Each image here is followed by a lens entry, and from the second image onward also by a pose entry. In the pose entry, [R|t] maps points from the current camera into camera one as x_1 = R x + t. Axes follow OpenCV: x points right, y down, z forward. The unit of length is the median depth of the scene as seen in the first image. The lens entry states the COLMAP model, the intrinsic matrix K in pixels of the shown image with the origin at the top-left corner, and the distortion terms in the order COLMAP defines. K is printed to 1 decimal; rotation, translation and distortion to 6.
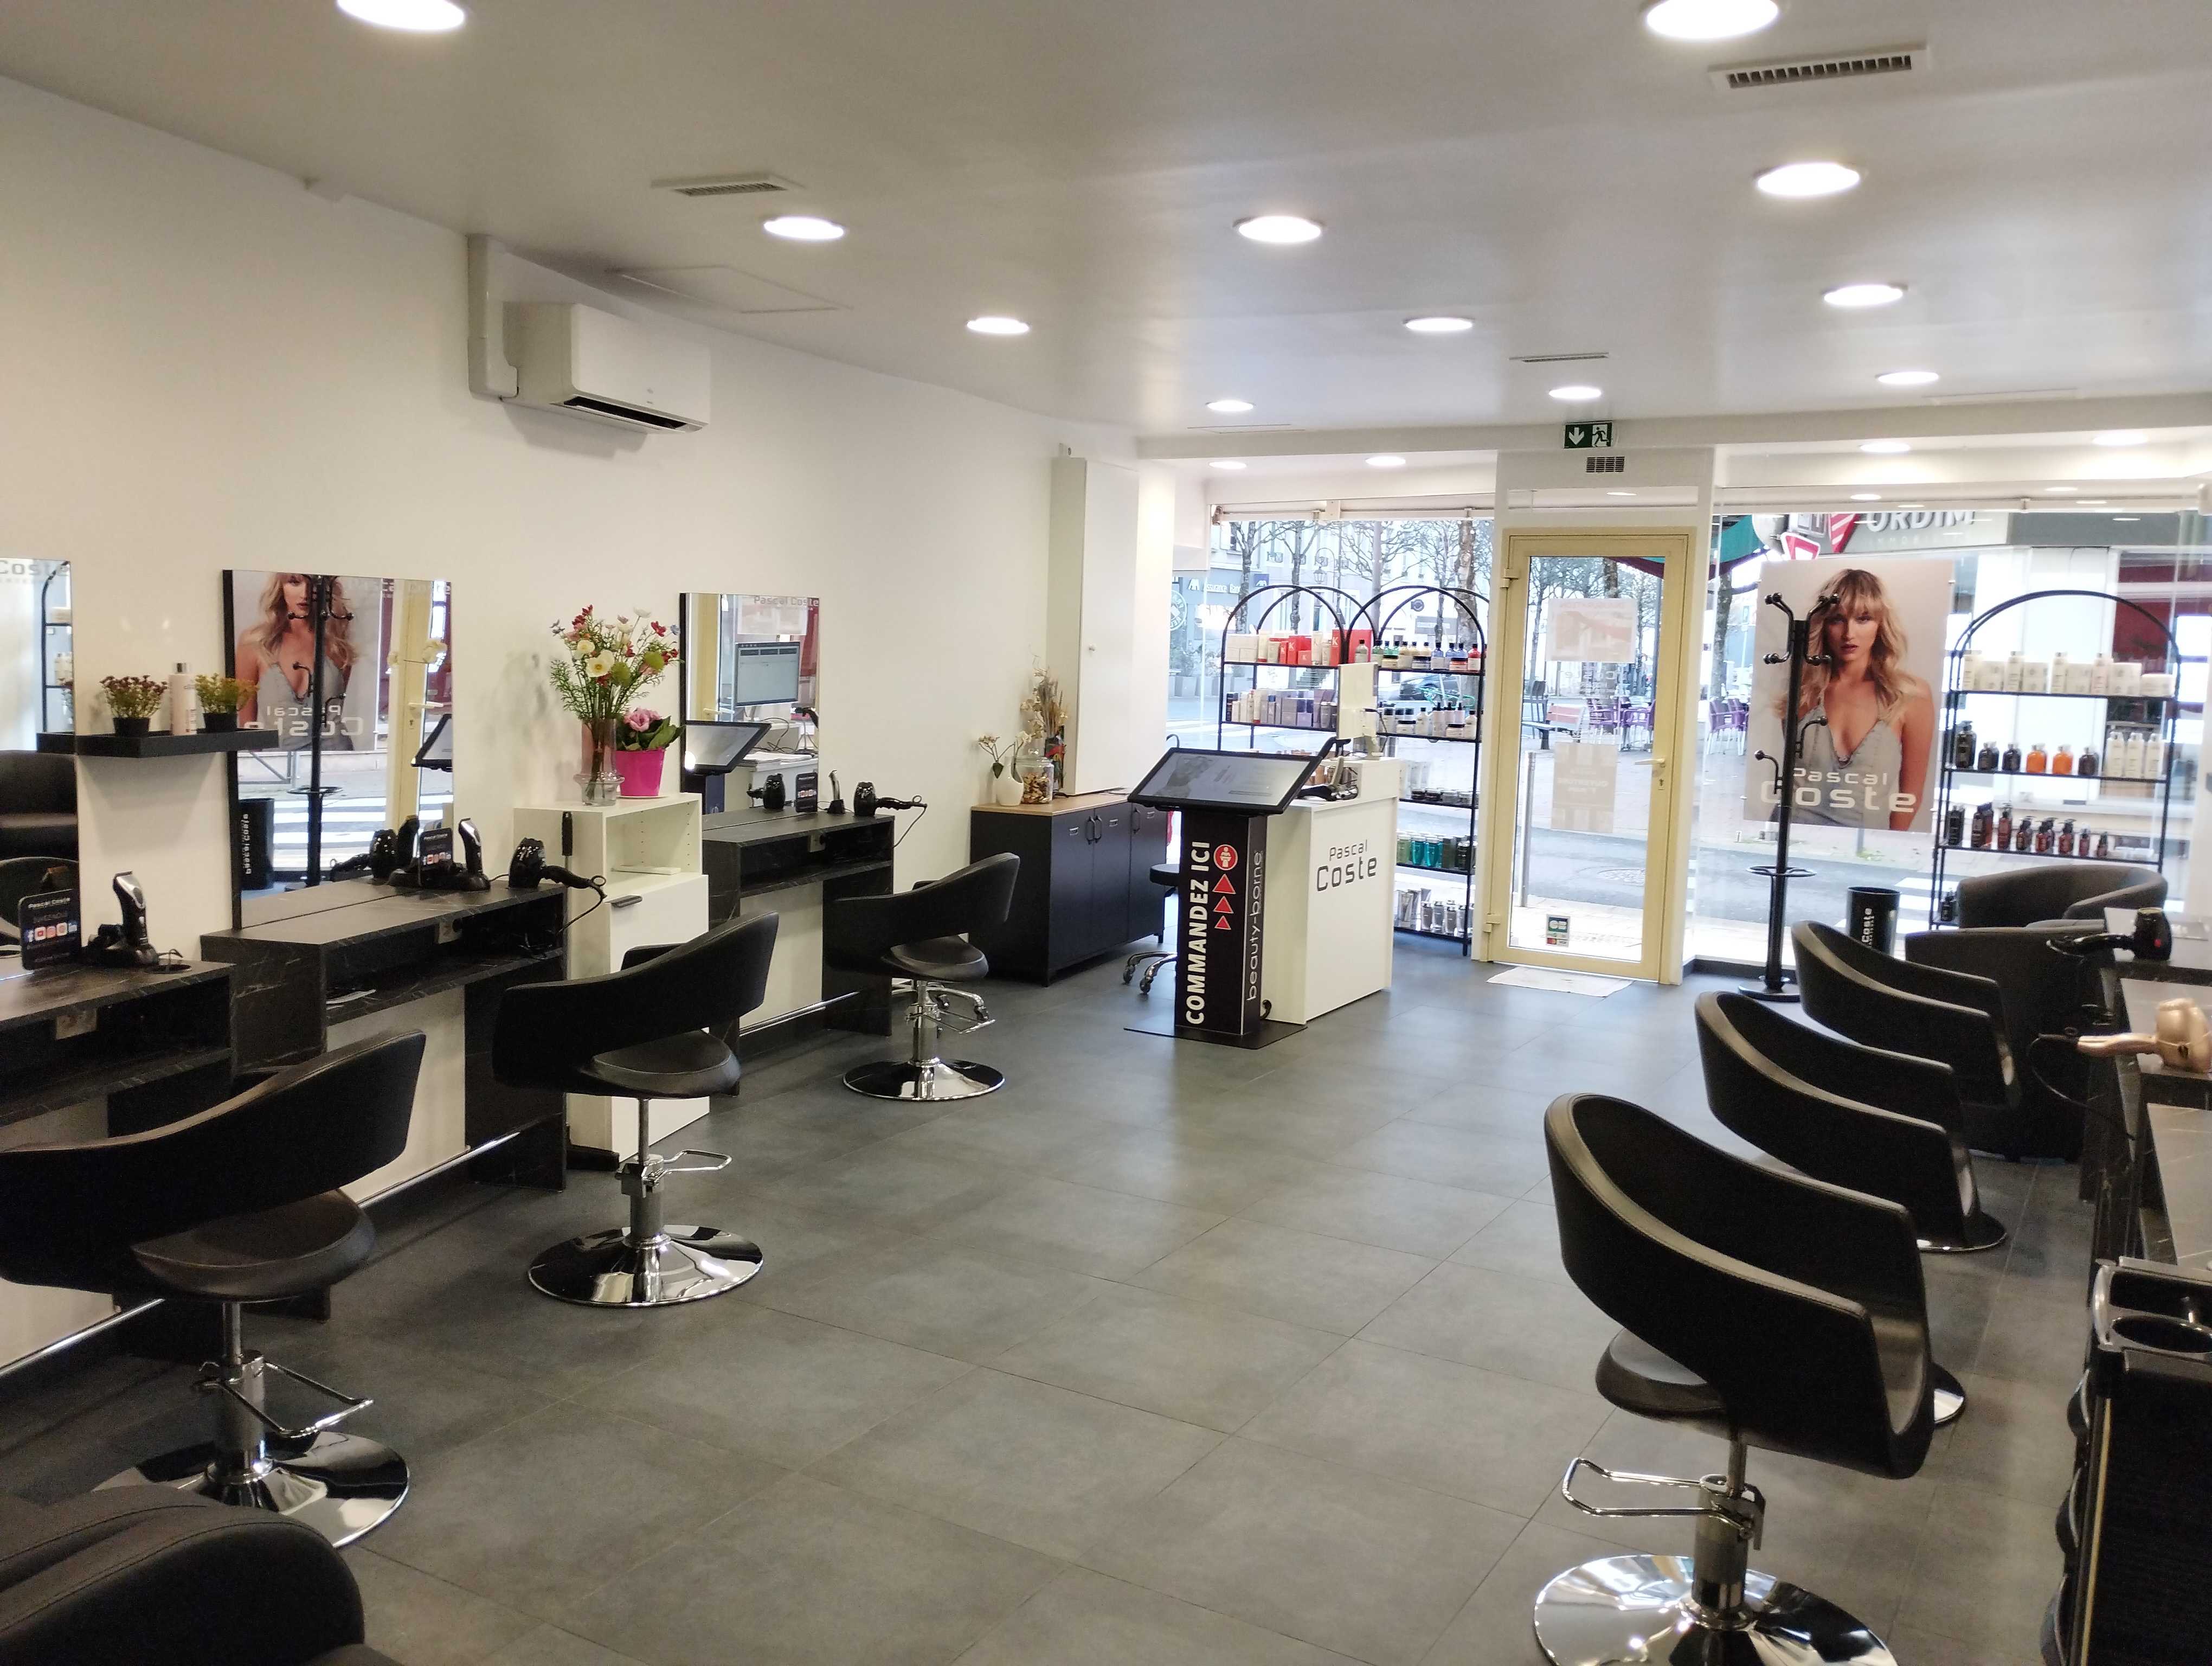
lens RADIAL K [[1822.7, 0, 1102.3], [0, 1822.7, 842.6], [0, 0, 1]] dist [0.054677, -0.045386]
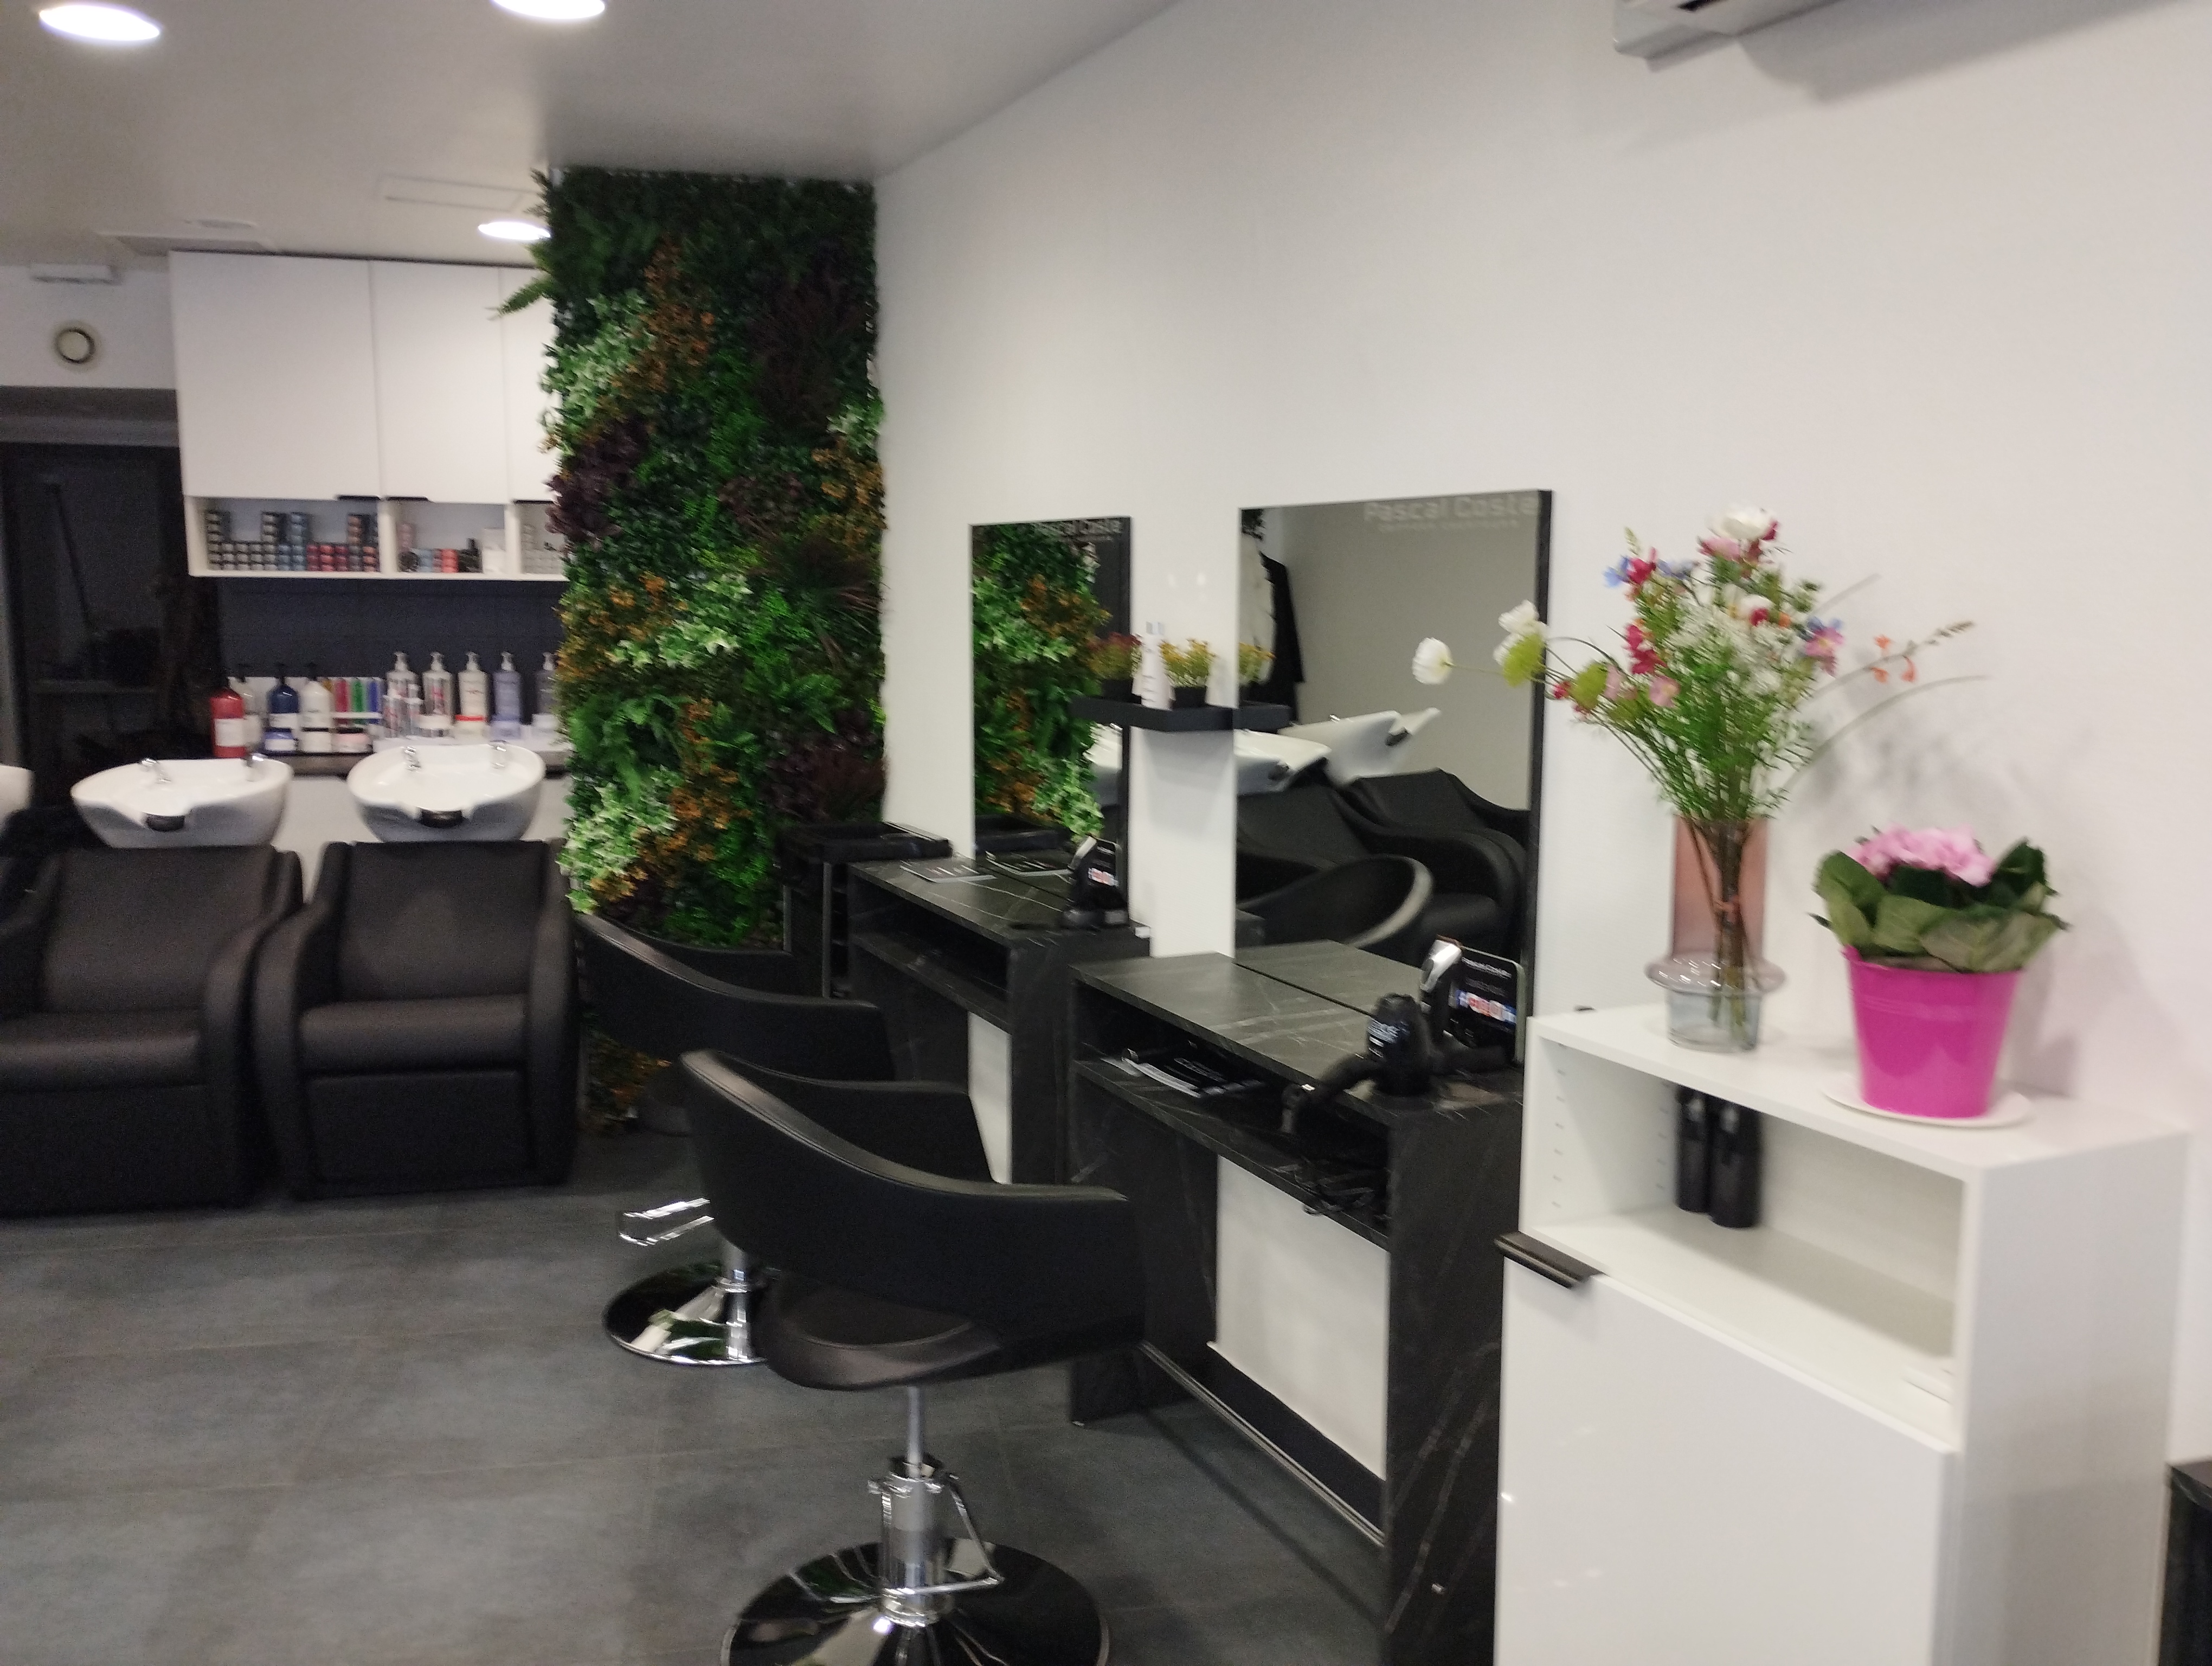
lens RADIAL K [[1822.7, 0, 1102.3], [0, 1822.7, 842.6], [0, 0, 1]] dist [0.054677, -0.045386]
pose [[-0.760148, 0.053501, -0.647543, 0.087283], [-0.102864, 0.974127, 0.201235, -0.164730], [0.641556, 0.219577, -0.734978, 1.600368]]
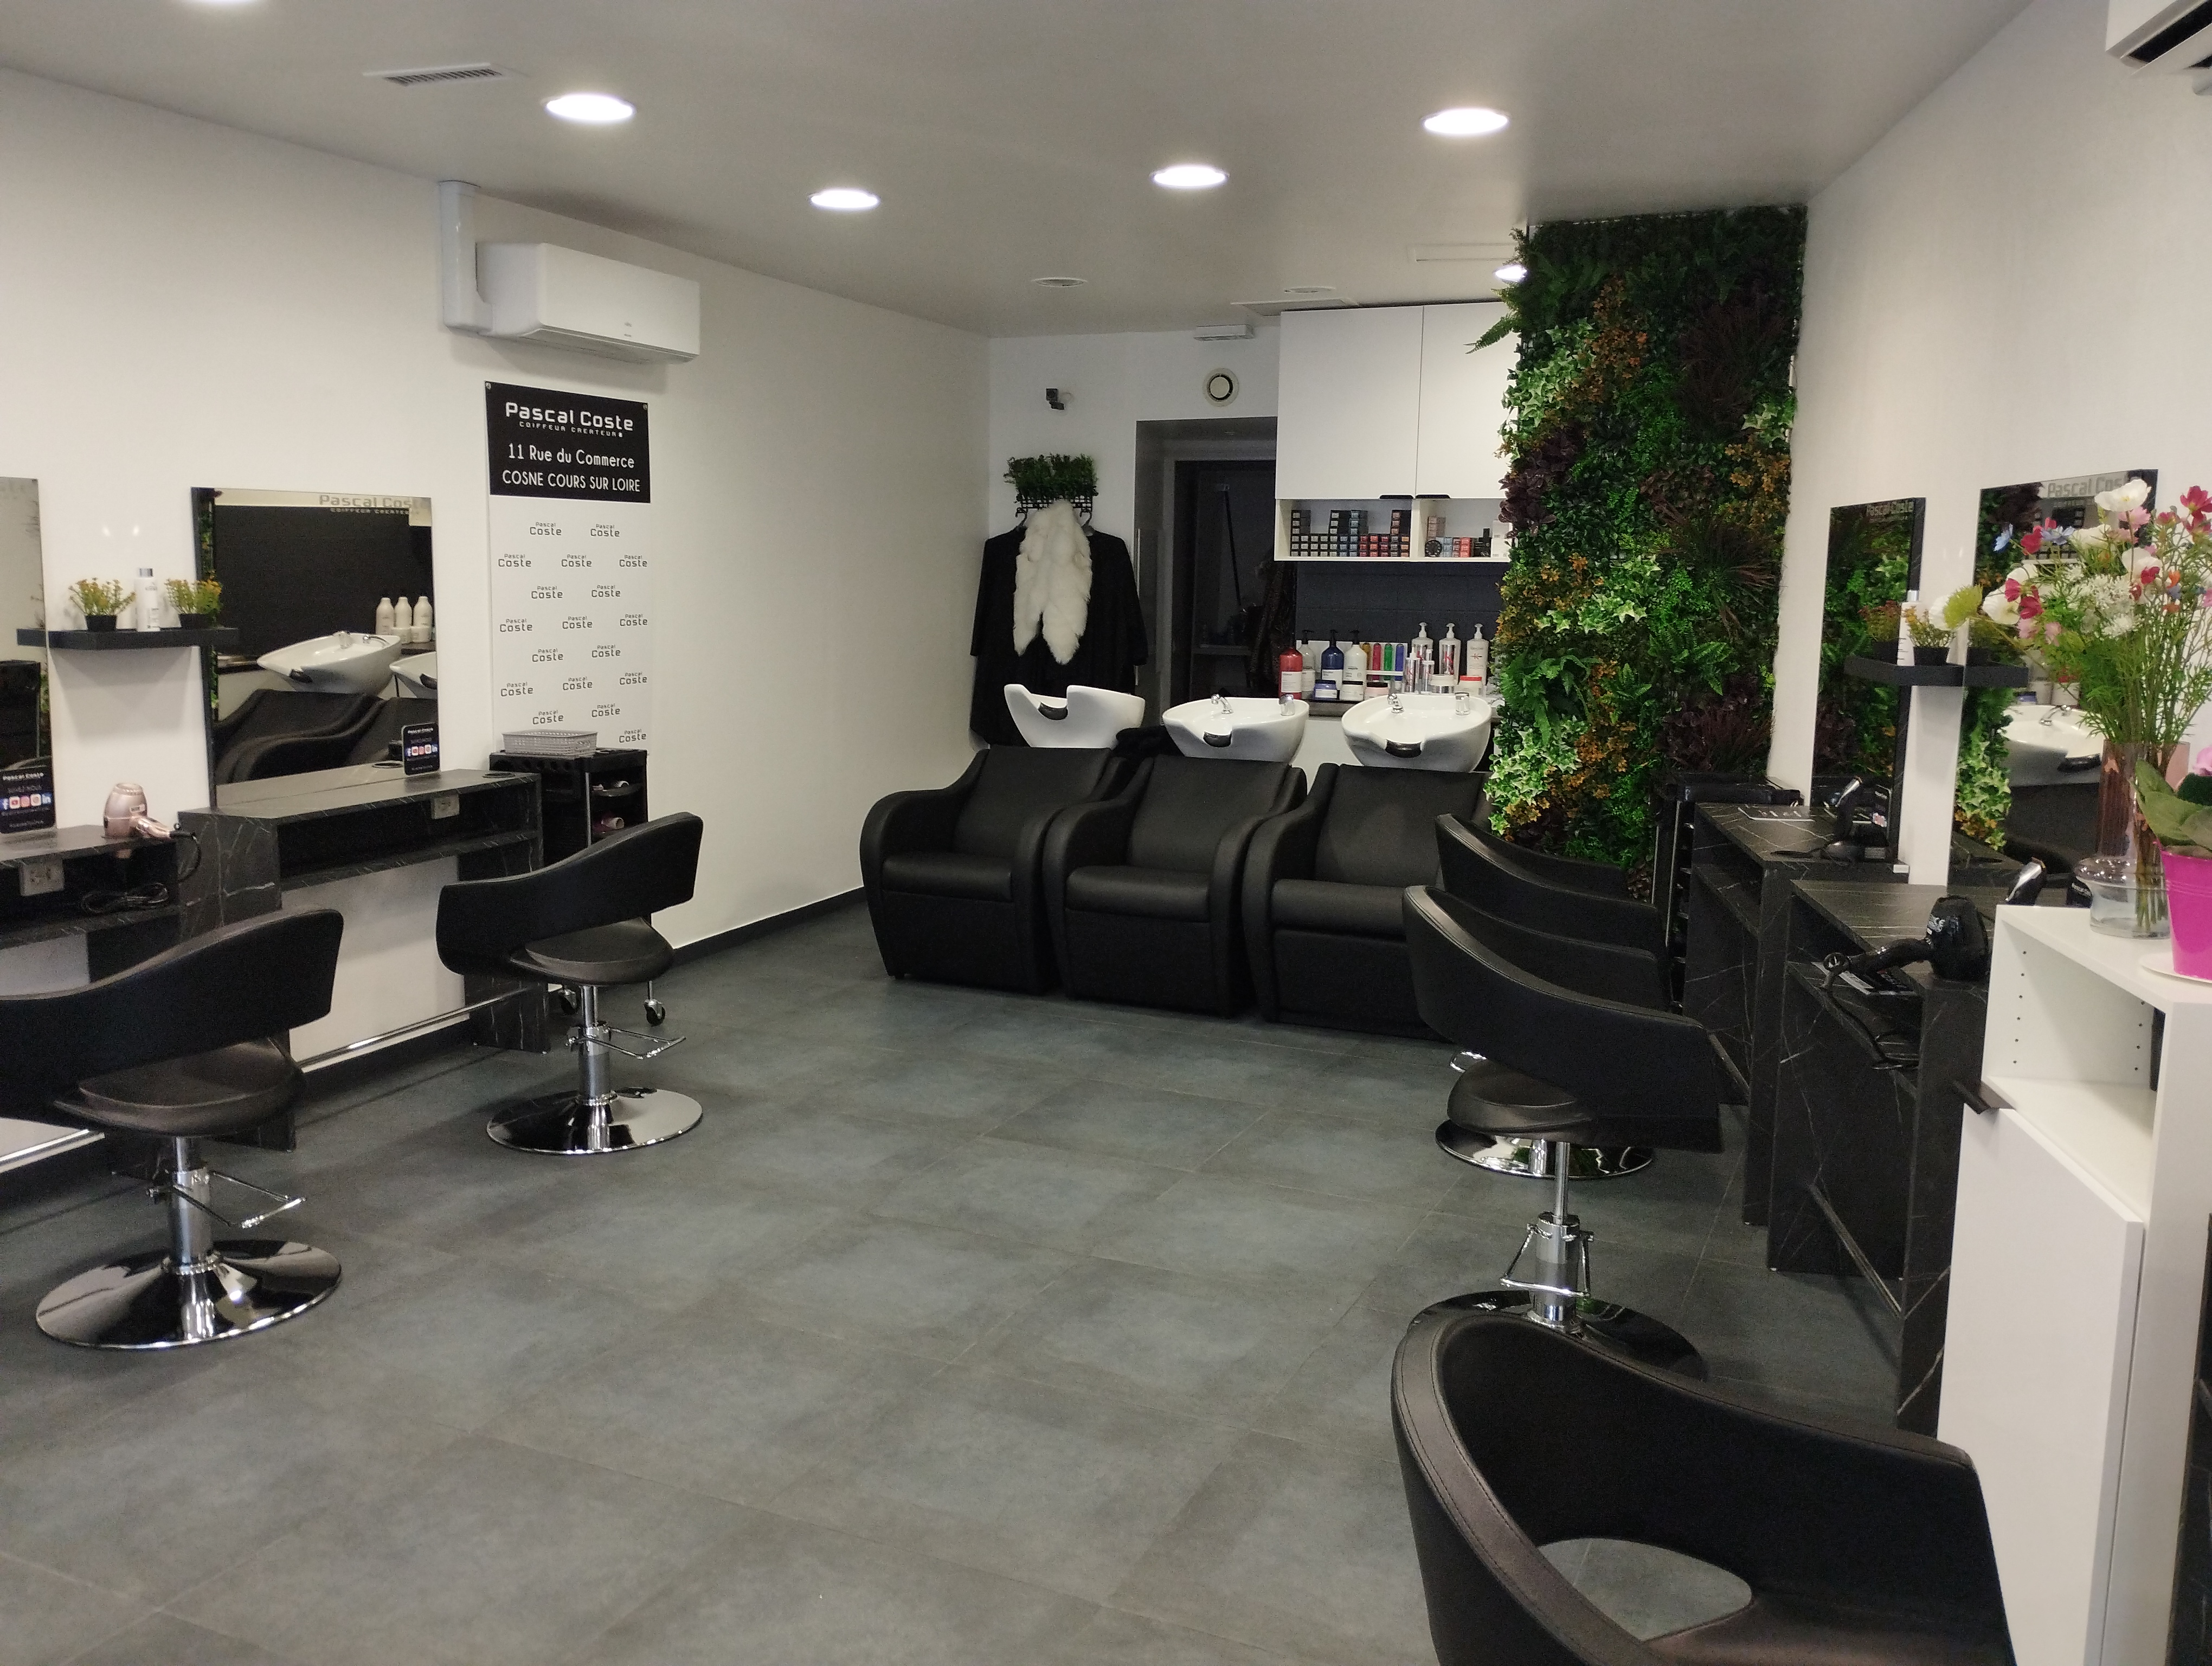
lens RADIAL K [[1822.7, 0, 1102.3], [0, 1822.7, 842.6], [0, 0, 1]] dist [0.054677, -0.045386]
pose [[-0.994662, -0.028723, -0.099104, 0.032405], [-0.053228, 0.965644, 0.254359, -0.192617], [0.088393, 0.258277, -0.962019, 1.903808]]
